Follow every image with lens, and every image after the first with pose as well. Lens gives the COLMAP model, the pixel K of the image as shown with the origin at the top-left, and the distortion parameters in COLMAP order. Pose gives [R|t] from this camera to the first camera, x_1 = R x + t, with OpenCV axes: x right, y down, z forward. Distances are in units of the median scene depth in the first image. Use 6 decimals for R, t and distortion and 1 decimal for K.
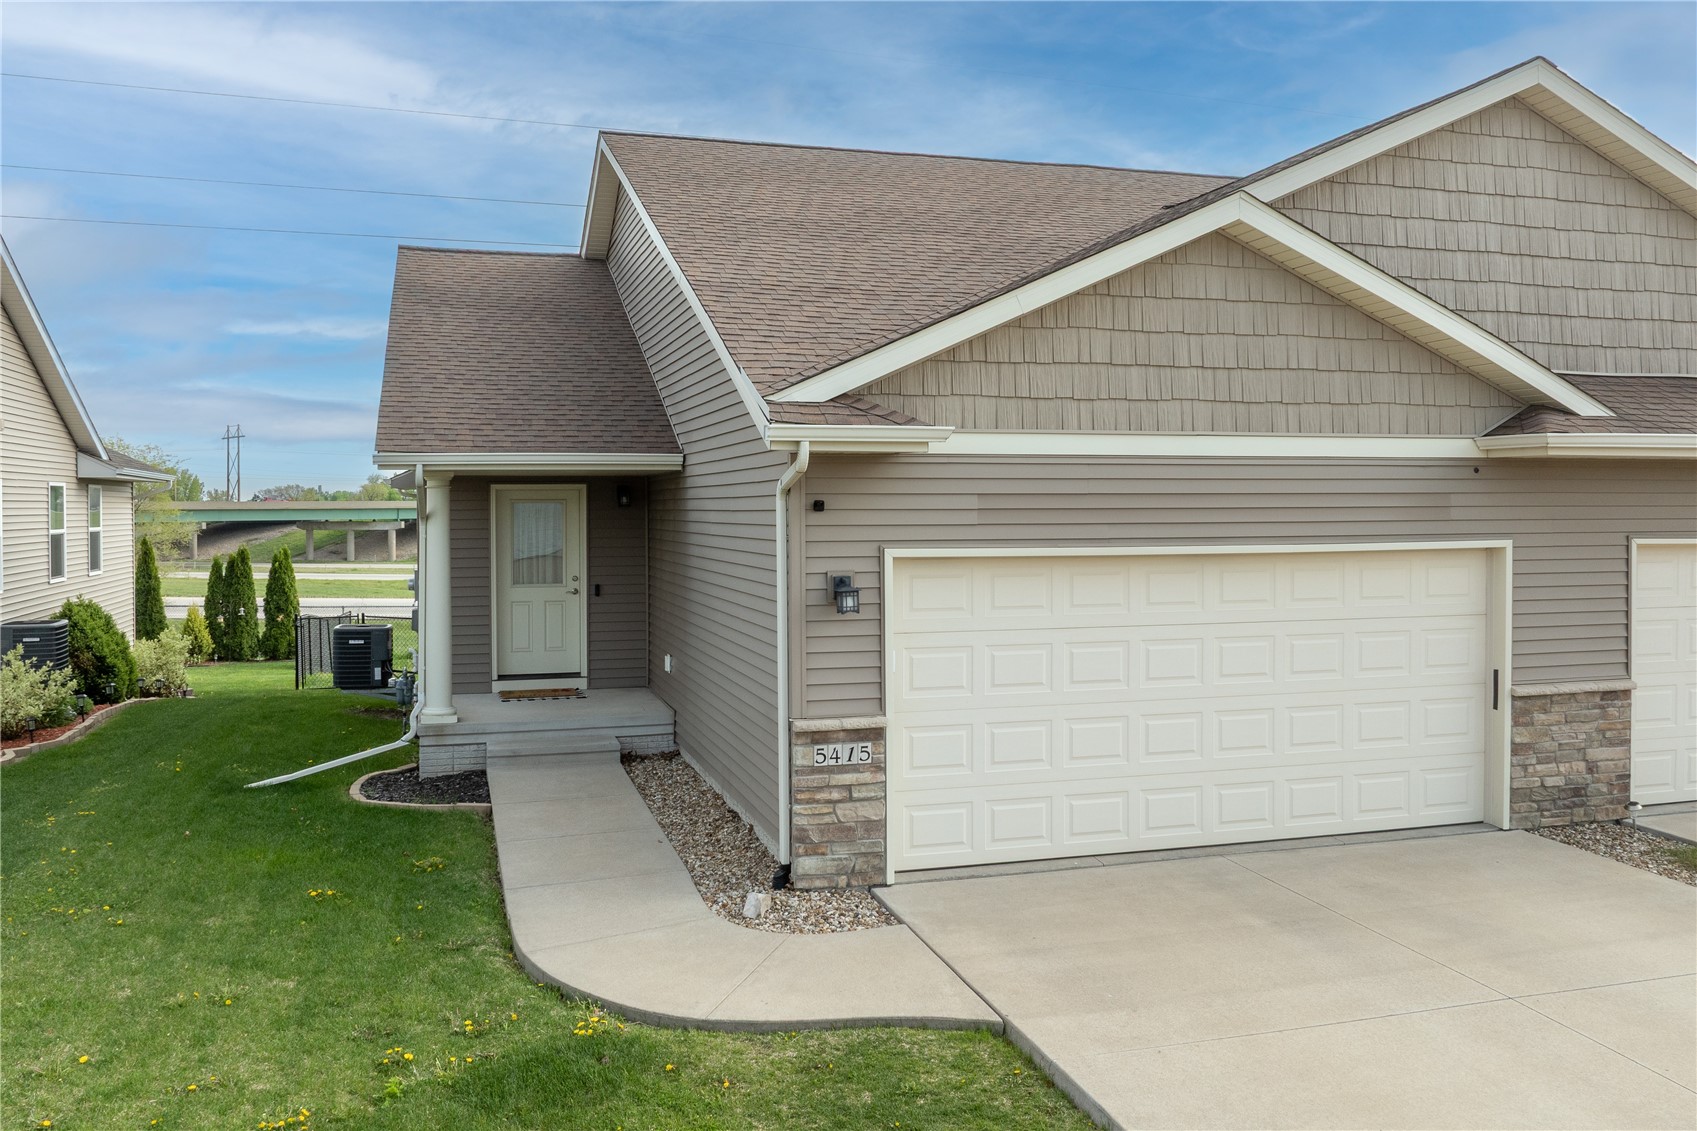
lens RADIAL K [[1350.1, 0, 848.5], [0, 1350.1, 565.5], [0, 0, 1]] dist [-0.002258, -0.002108]
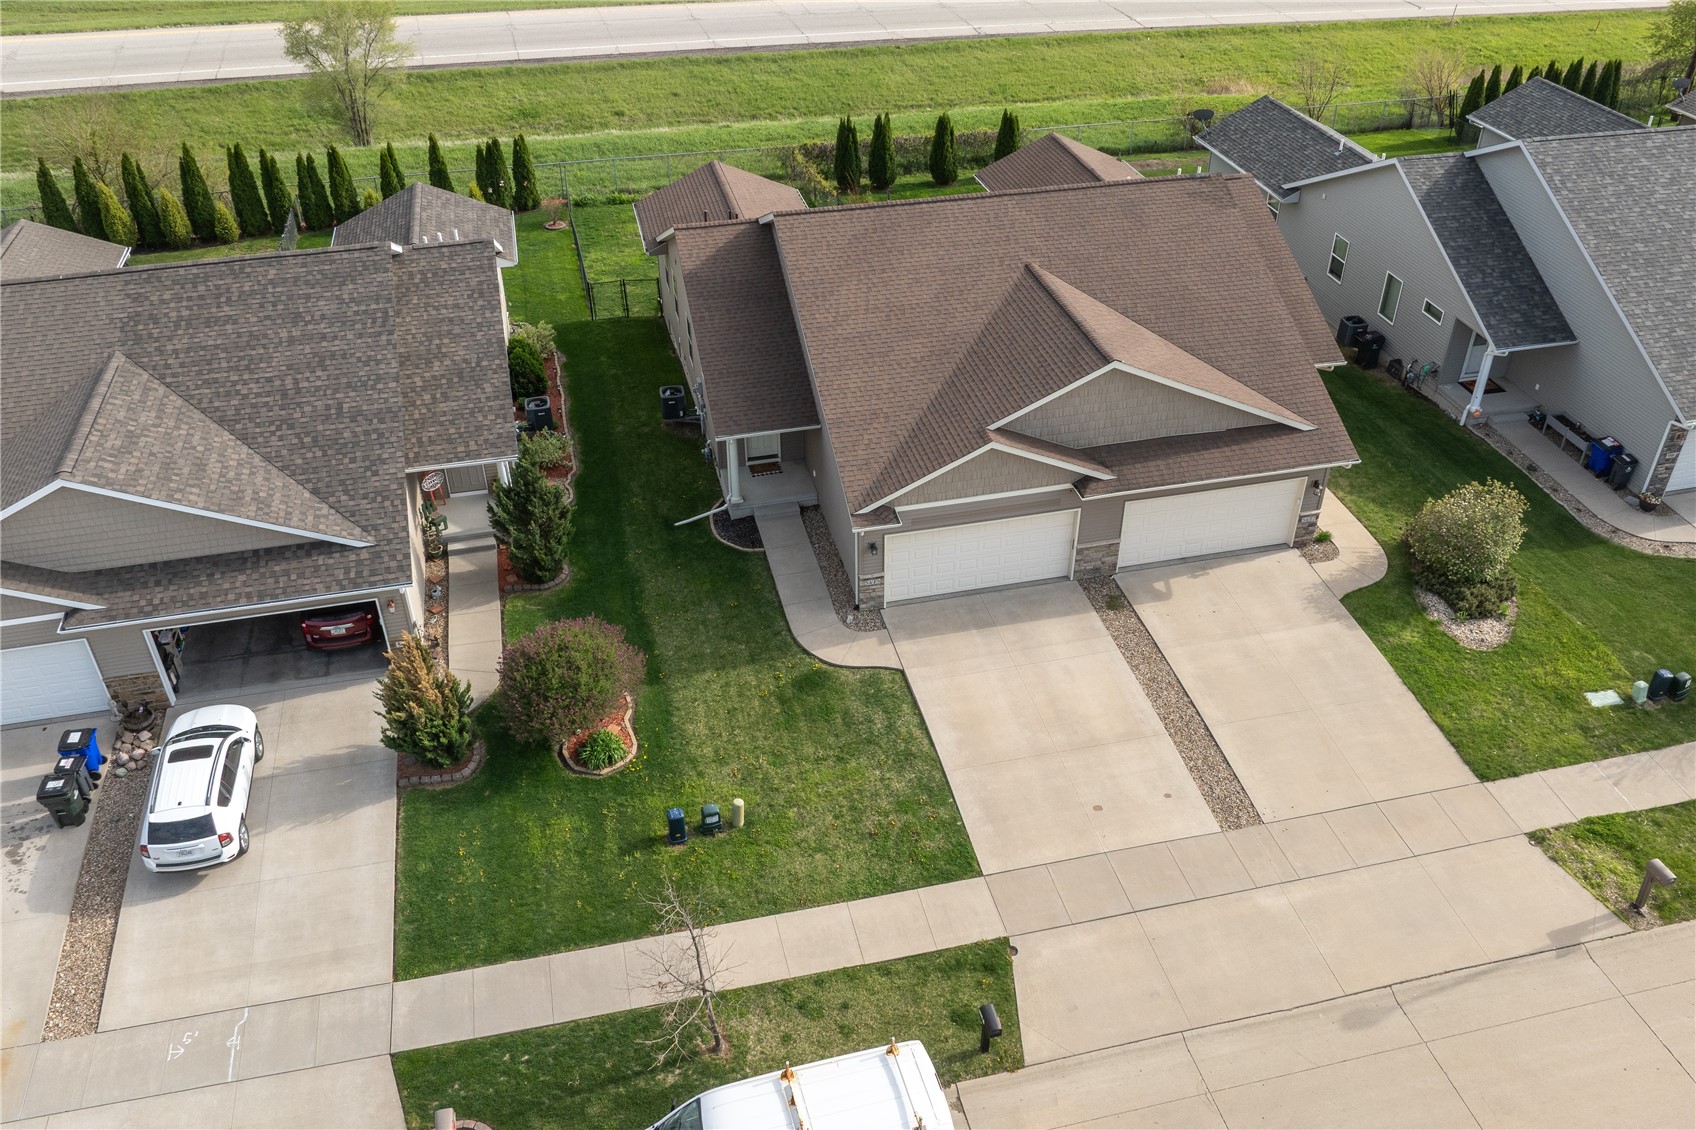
lens RADIAL K [[1298.9, 0, 855.4], [0, 1298.9, 490.0], [0, 0, 1]] dist [-0.004558, -0.050860]
pose [[0.998754, 0.027045, -0.041941, 0.060847], [-0.002693, 0.868411, 0.495838, -1.225312], [0.049832, -0.495107, 0.867402, -1.314183]]
